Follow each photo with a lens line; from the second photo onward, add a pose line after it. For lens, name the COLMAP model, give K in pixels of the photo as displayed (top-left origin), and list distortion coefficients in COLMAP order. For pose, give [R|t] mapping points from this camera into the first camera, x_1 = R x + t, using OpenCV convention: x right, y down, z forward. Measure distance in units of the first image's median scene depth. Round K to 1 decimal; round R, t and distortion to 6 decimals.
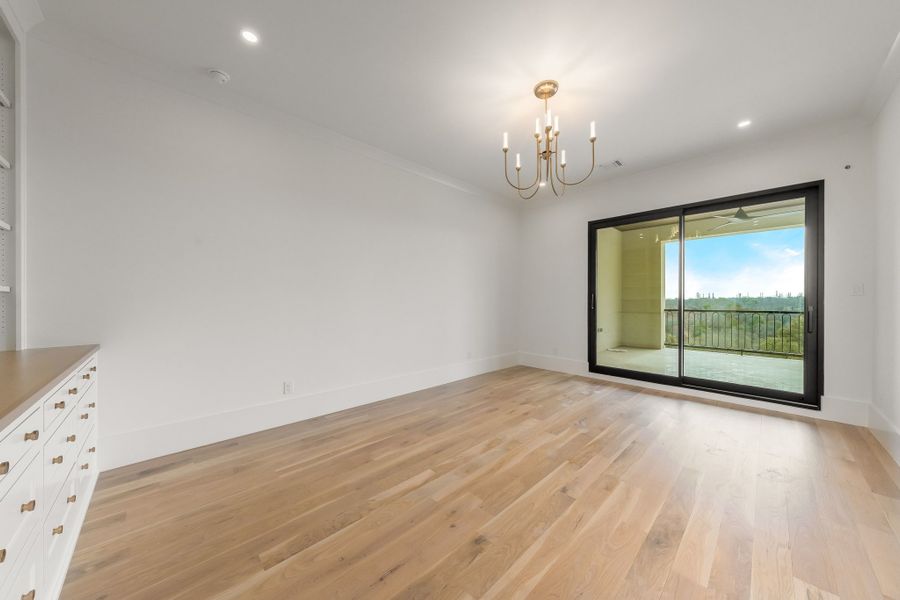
lens RADIAL K [[305.7, 0, 449.7], [0, 305.7, 303.4], [0, 0, 1]] dist [0.000030, 0.000015]
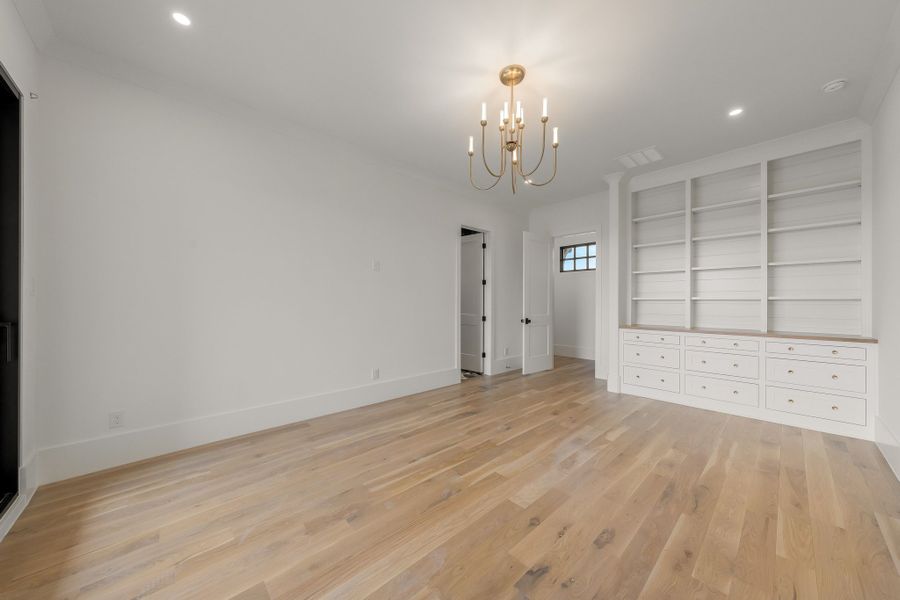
lens RADIAL K [[305.7, 0, 449.7], [0, 305.7, 303.4], [0, 0, 1]] dist [0.000030, 0.000015]
pose [[-0.999761, -0.003217, 0.021615, 0.508053], [-0.002968, 0.999929, 0.011543, -0.023701], [-0.021651, 0.011476, -0.999700, 2.016986]]
